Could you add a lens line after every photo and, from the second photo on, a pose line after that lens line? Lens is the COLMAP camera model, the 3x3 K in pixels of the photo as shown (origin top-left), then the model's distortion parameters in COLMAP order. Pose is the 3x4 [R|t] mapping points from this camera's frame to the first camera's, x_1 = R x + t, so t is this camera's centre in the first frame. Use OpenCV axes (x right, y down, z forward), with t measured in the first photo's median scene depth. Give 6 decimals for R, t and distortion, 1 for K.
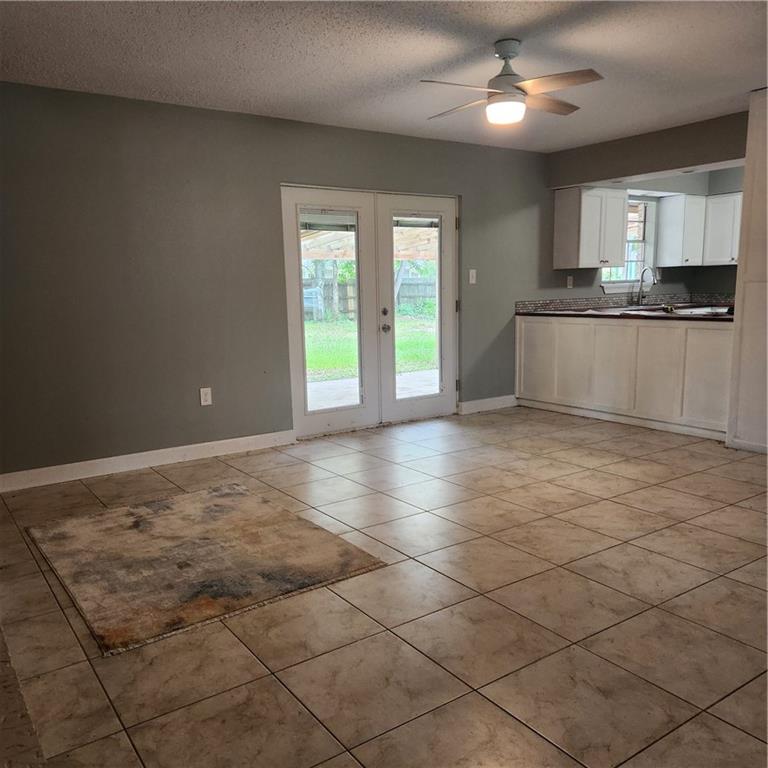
lens RADIAL K [[671.1, 0, 384.1], [0, 671.1, 383.4], [0, 0, 1]] dist [0.084494, -0.048874]
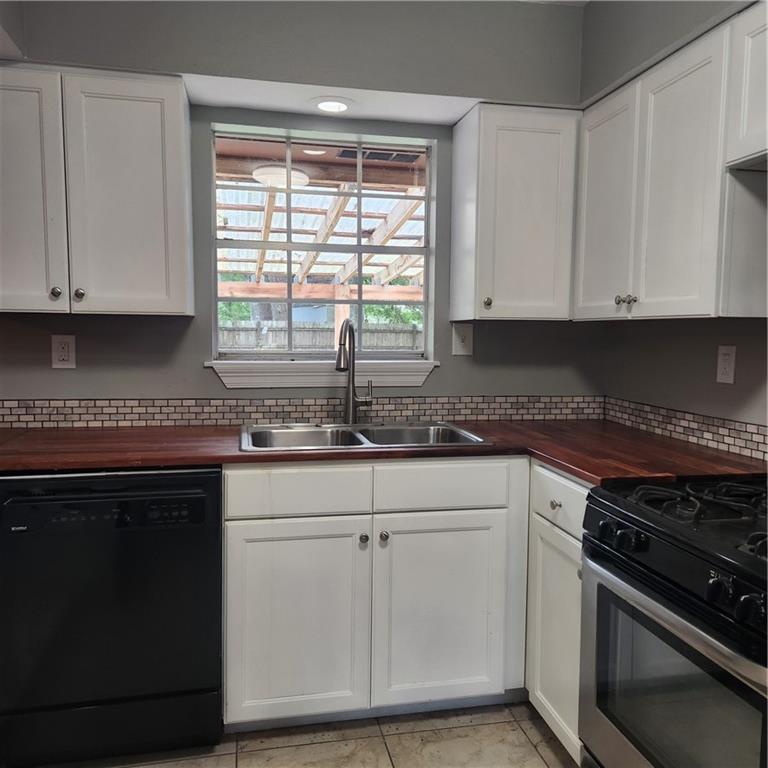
lens RADIAL K [[671.1, 0, 383.1], [0, 671.1, 384.9], [0, 0, 1]] dist [0.084494, -0.048874]
pose [[0.916869, 0.058377, -0.394897, 0.513735], [-0.088595, 0.994336, -0.058709, -0.113393], [0.389233, 0.088814, 0.916848, 0.663900]]
